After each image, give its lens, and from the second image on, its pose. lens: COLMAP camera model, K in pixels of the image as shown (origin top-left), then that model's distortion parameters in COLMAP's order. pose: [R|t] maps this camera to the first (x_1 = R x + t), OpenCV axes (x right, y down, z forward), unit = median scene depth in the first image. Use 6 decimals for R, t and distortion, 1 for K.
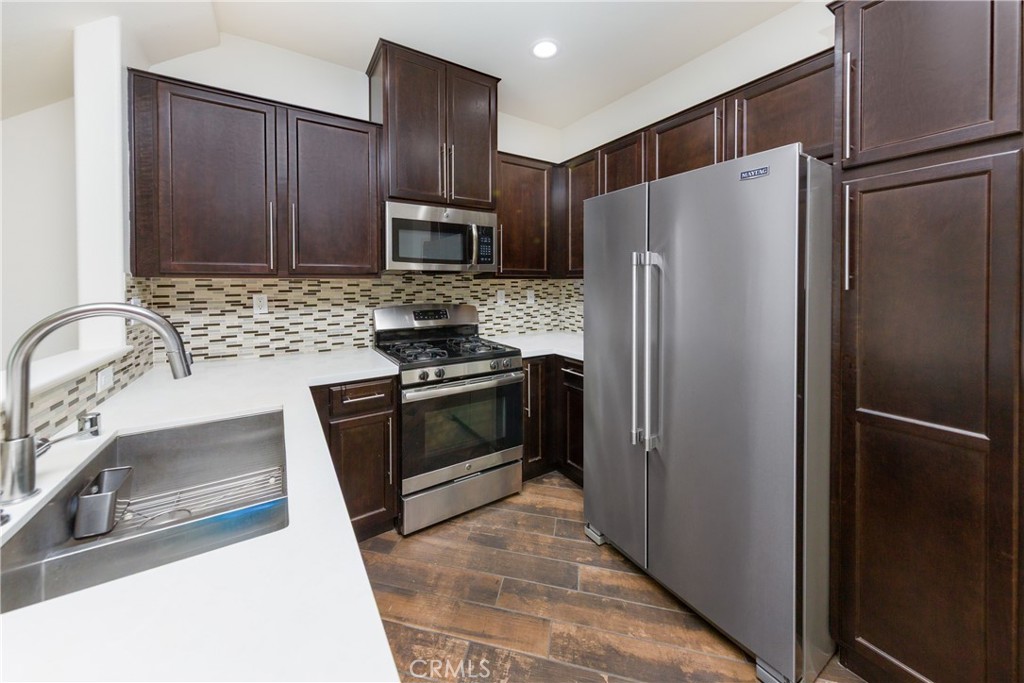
lens RADIAL K [[360.9, 0, 507.5], [0, 360.9, 284.5], [0, 0, 1]] dist [0.007648, -0.000162]
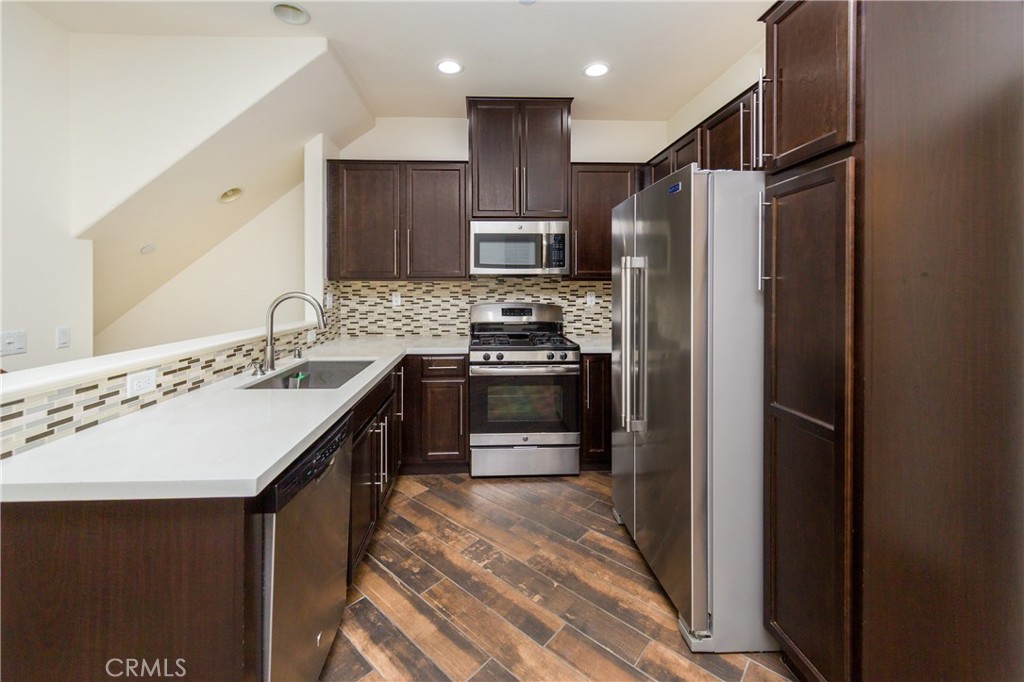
lens RADIAL K [[418.9, 0, 498.2], [0, 418.9, 286.2], [0, 0, 1]] dist [0.013853, -0.000050]
pose [[0.872377, 0.002586, -0.488827, 0.479937], [-0.003973, 0.999990, -0.001800, 0.004287], [0.488818, 0.003512, 0.872379, -0.250286]]
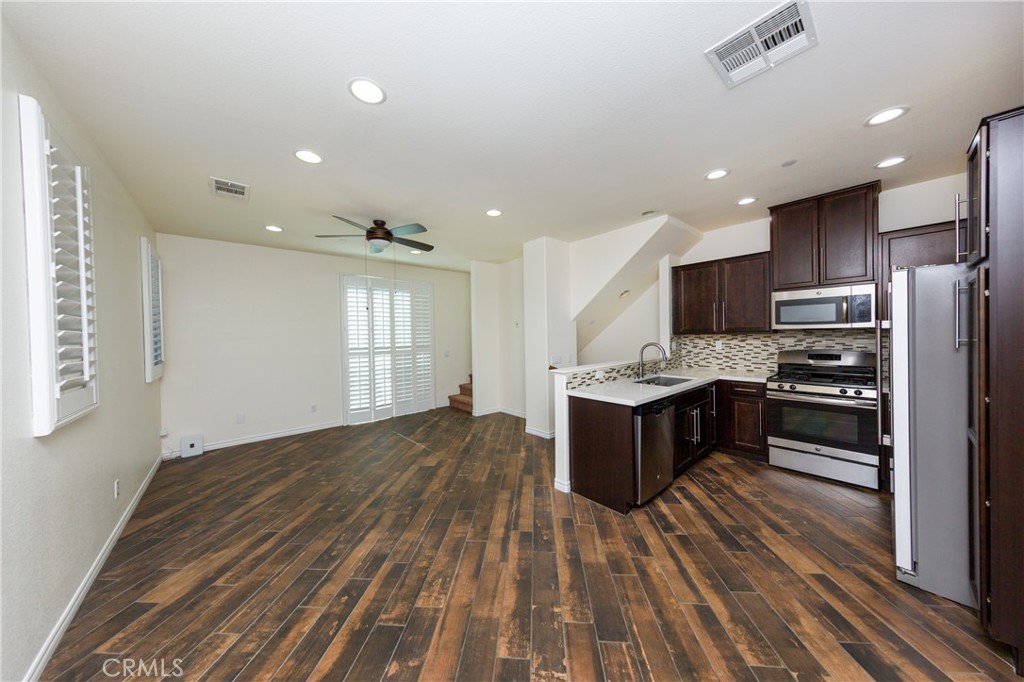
lens RADIAL K [[325.2, 0, 512.0], [0, 325.2, 341.0], [0, 0, 1]] dist [0.000011, -0.000021]
pose [[0.166854, 0.022923, -0.985715, 1.088509], [0.015780, 0.999540, 0.025915, -0.045041], [0.985855, -0.019878, 0.166415, -0.596479]]
